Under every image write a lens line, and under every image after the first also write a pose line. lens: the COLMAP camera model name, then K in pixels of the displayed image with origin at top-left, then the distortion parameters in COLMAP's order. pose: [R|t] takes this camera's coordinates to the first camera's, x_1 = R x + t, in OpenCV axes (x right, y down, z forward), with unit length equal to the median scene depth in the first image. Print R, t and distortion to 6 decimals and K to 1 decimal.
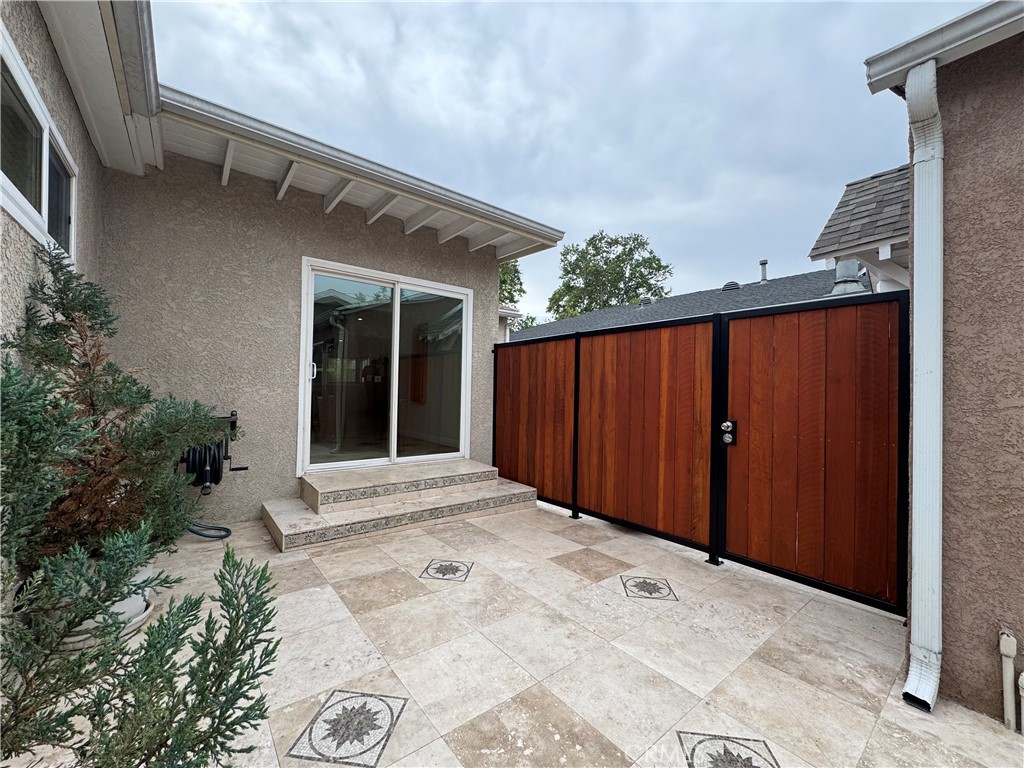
lens RADIAL K [[410.6, 0, 512.6], [0, 410.6, 382.3], [0, 0, 1]] dist [-0.002027, 0.001003]
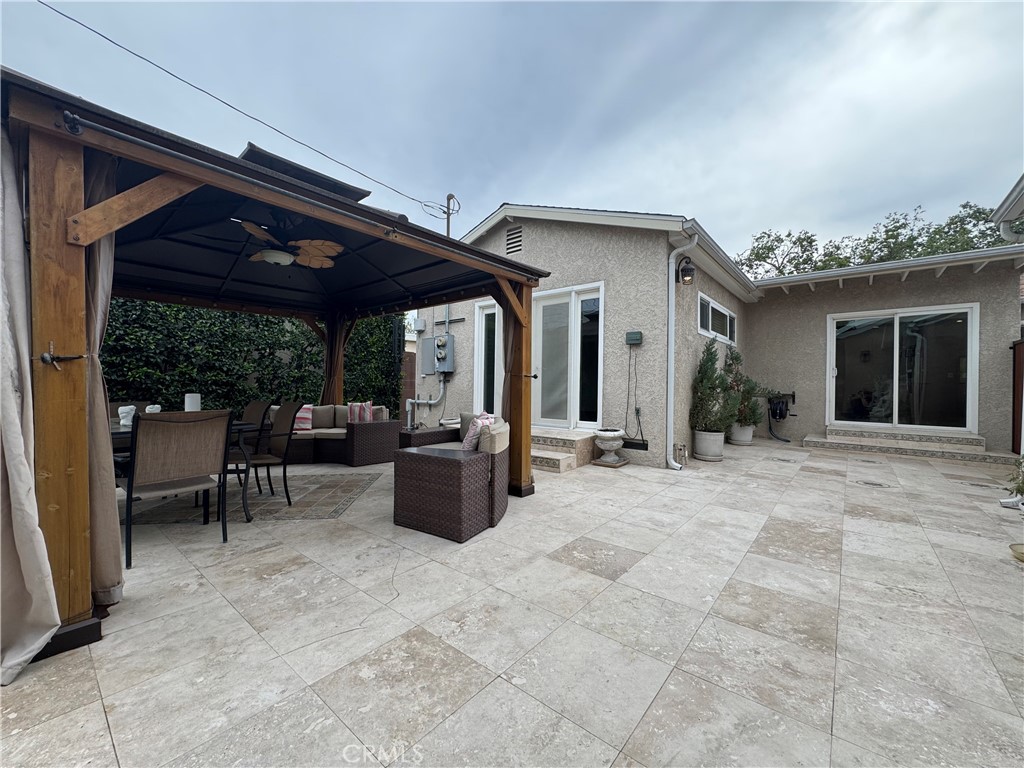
lens RADIAL K [[410.6, 0, 512.1], [0, 410.6, 387.2], [0, 0, 1]] dist [-0.002027, 0.001003]
pose [[0.193714, -0.011353, -0.980992, 1.049705], [0.006559, 0.999926, -0.010276, 0.051208], [0.981036, -0.004444, 0.193774, -0.816917]]
